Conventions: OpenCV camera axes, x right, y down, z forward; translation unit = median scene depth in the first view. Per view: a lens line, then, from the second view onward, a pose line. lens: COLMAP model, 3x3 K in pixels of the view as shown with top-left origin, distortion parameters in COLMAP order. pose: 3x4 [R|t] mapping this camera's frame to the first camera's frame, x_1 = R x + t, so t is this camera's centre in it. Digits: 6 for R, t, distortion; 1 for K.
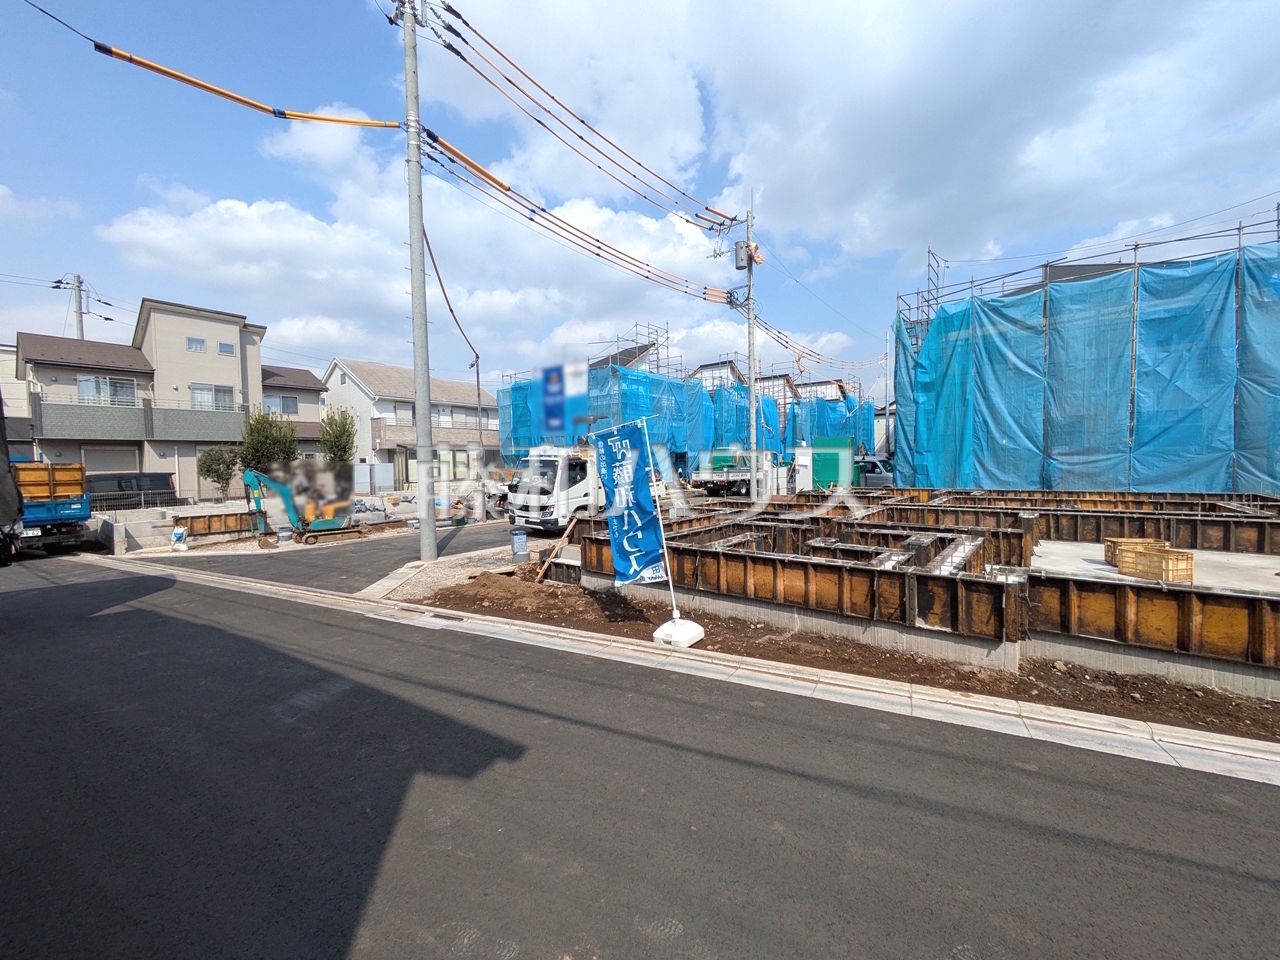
lens RADIAL K [[506.7, 0, 640.8], [0, 506.7, 472.4], [0, 0, 1]] dist [0.001009, 0.000827]
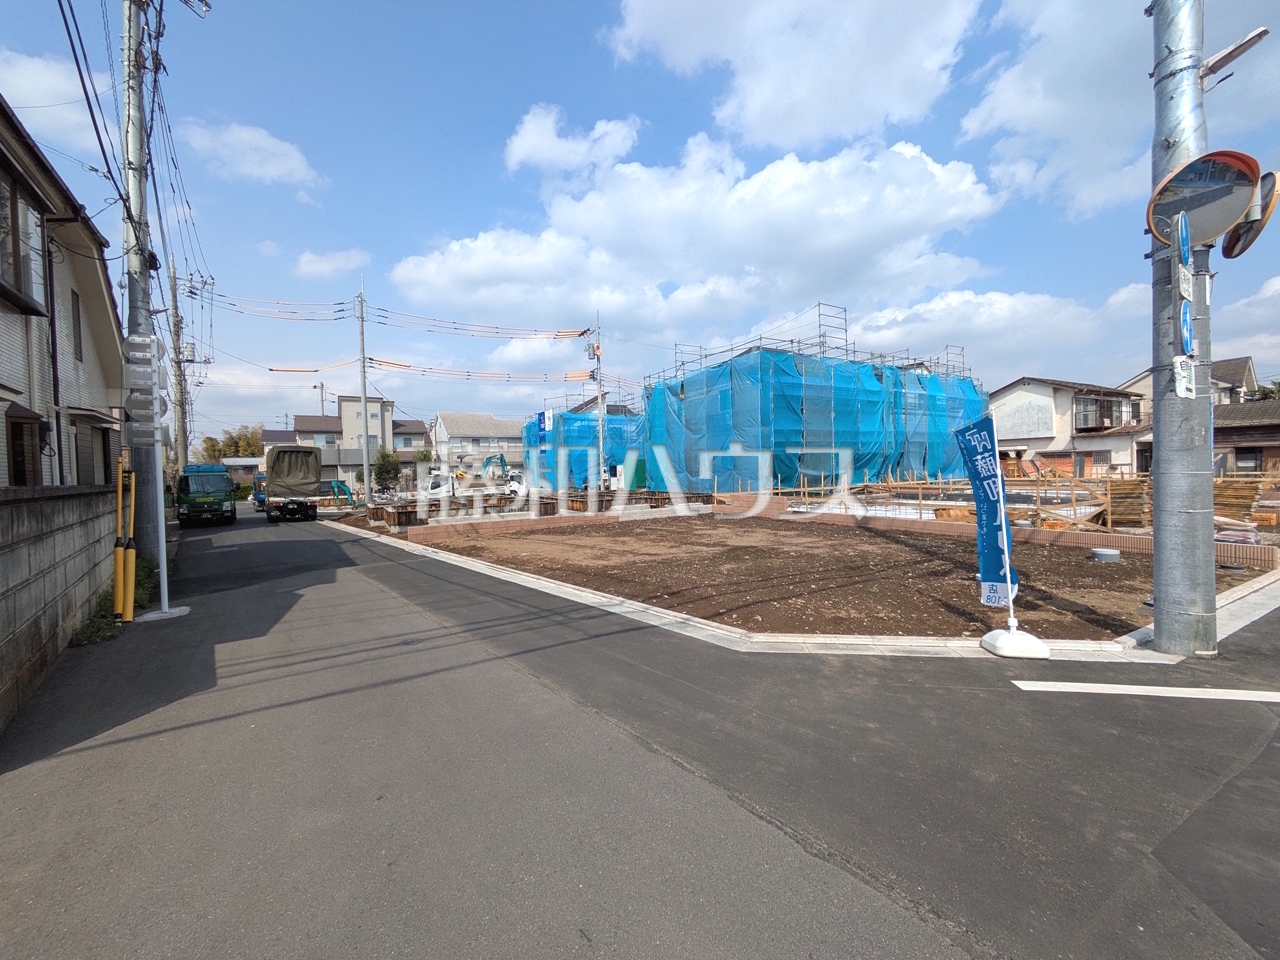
lens RADIAL K [[504.8, 0, 642.5], [0, 504.8, 478.4], [0, 0, 1]] dist [0.001624, 0.000544]
pose [[0.934558, 0.000313, -0.355810, 0.832313], [0.002739, 0.999964, 0.008074, -0.018692], [0.355799, -0.008520, 0.934524, -0.440976]]
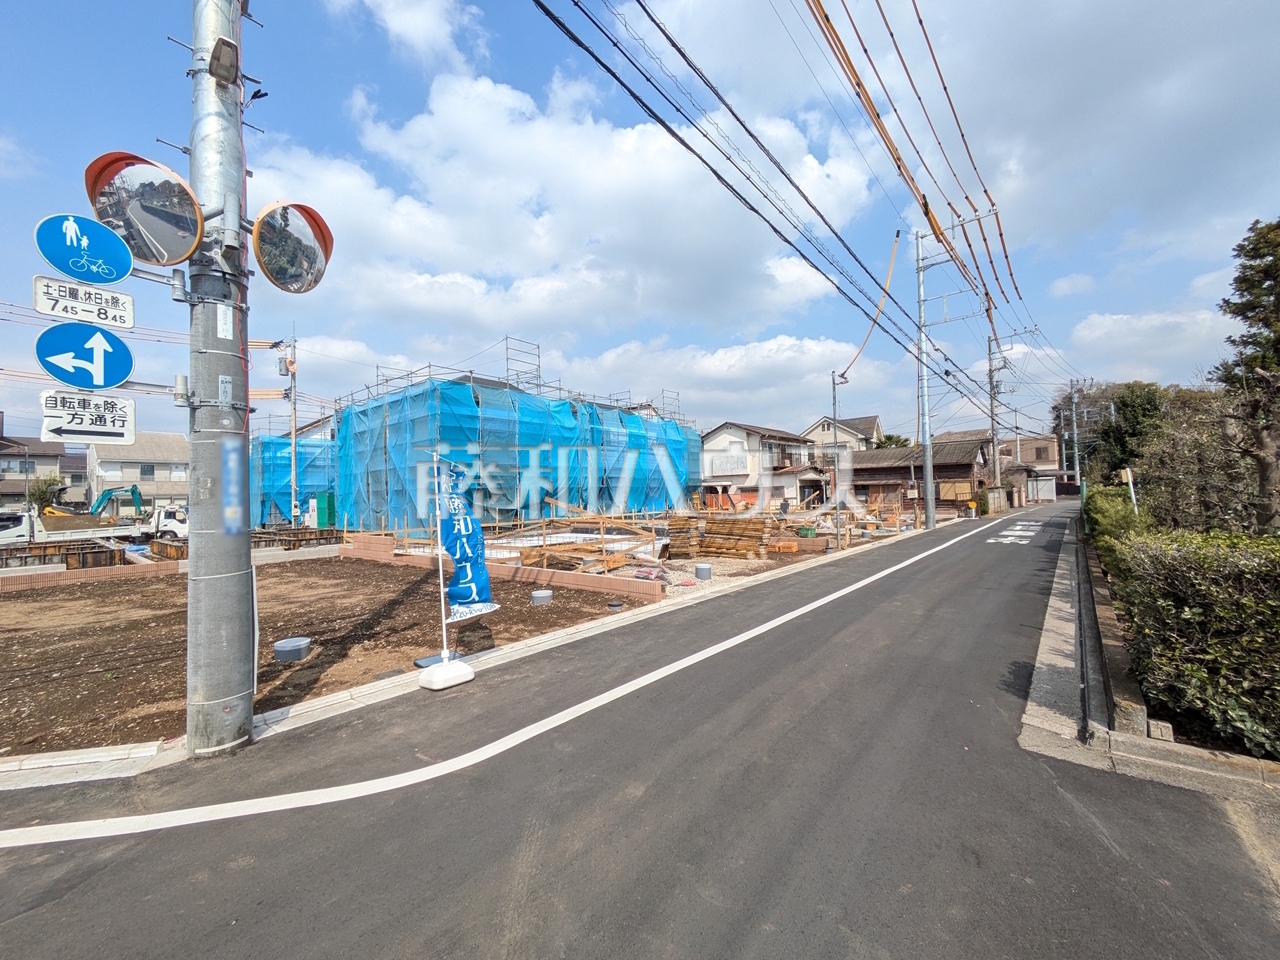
lens RADIAL K [[504.8, 0, 642.5], [0, 504.8, 478.4], [0, 0, 1]] dist [0.001624, 0.000544]
pose [[0.999887, -0.008997, -0.012005, 1.076469], [0.008371, 0.998652, -0.051222, -0.025384], [0.012450, 0.051116, 0.998615, -0.355894]]
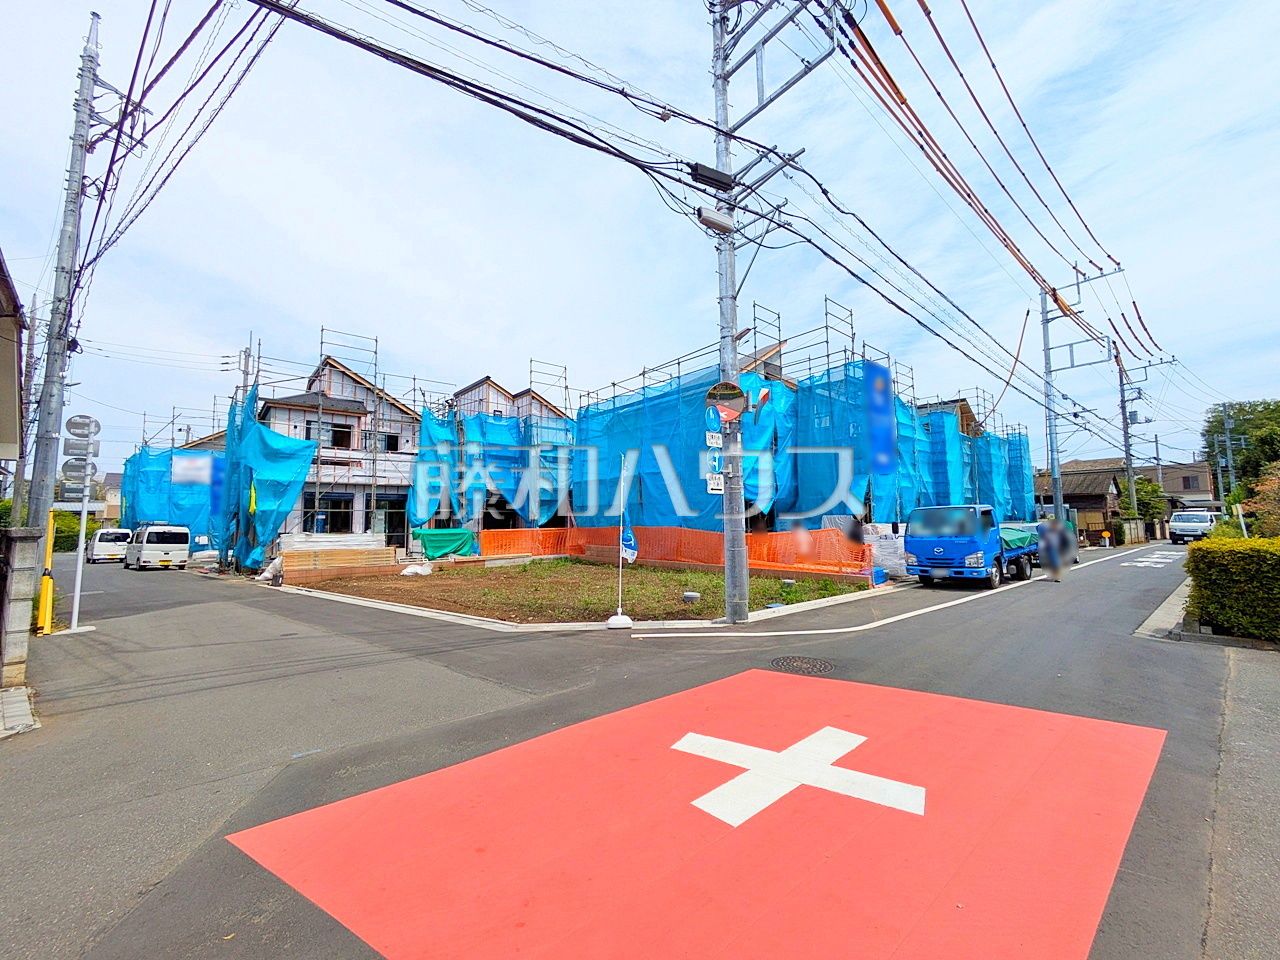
lens RADIAL K [[504.8, 0, 642.5], [0, 504.8, 478.4], [0, 0, 1]] dist [0.001624, 0.000544]
pose [[0.984638, -0.005799, -0.174514, 0.945689], [-0.011782, 0.994964, -0.099538, -0.018619], [0.174212, 0.100065, 0.979611, -0.566341]]
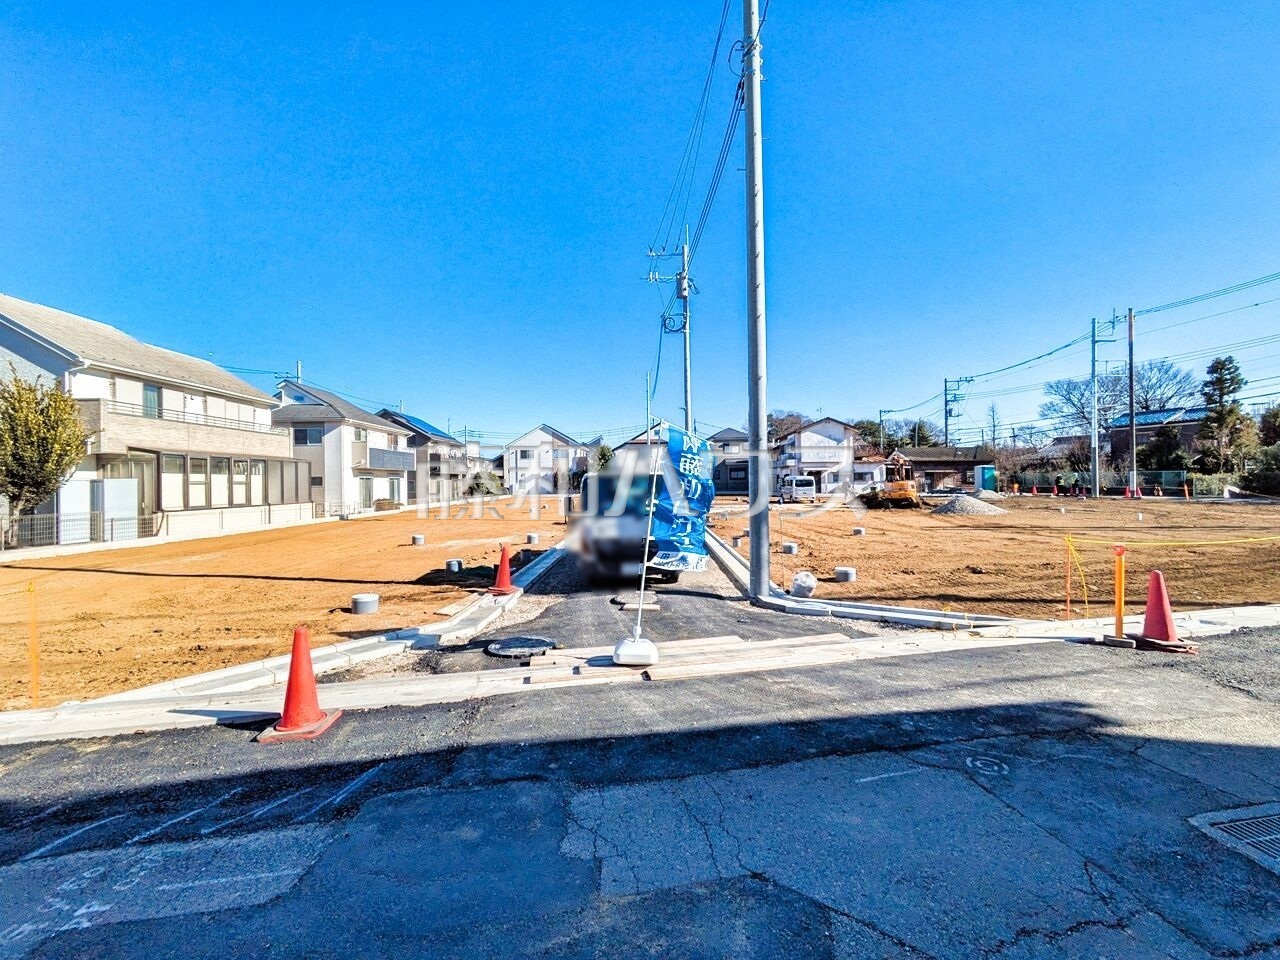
lens RADIAL K [[504.7, 0, 642.1], [0, 504.7, 478.8], [0, 0, 1]] dist [-0.001960, 0.004153]
pose [[0.785437, 0.013986, 0.618784, -0.444909], [0.007877, 0.999438, -0.032588, 0.006185], [-0.618892, 0.030470, 0.784885, 0.207351]]
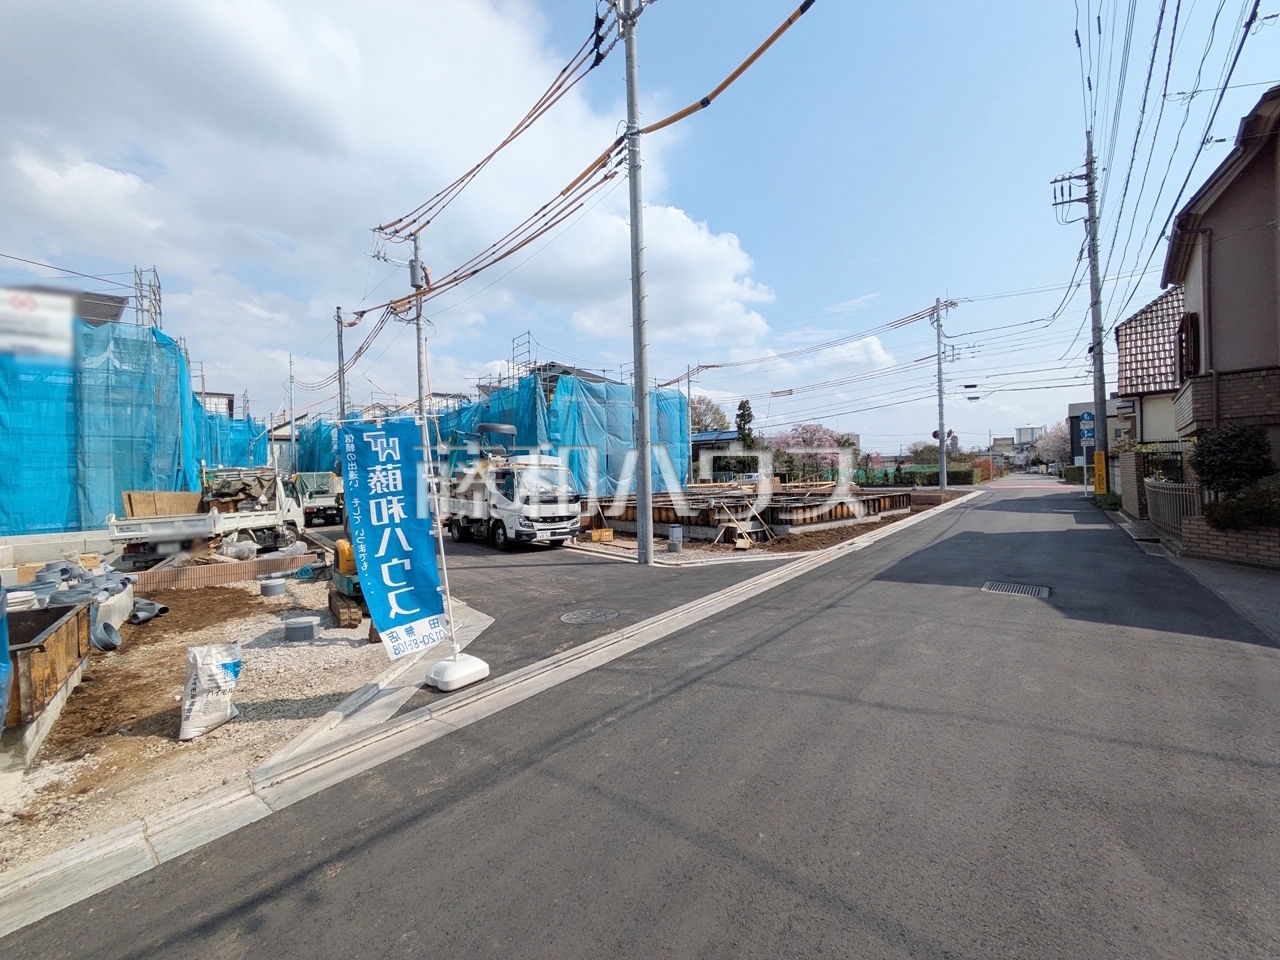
lens RADIAL K [[505.2, 0, 640.6], [0, 505.2, 477.5], [0, 0, 1]] dist [0.001830, 0.000457]
pose [[0.197676, 0.015073, 0.980151, -0.594266], [0.041894, 0.998838, -0.023809, 0.010216], [-0.979372, 0.045769, 0.196815, 0.342693]]
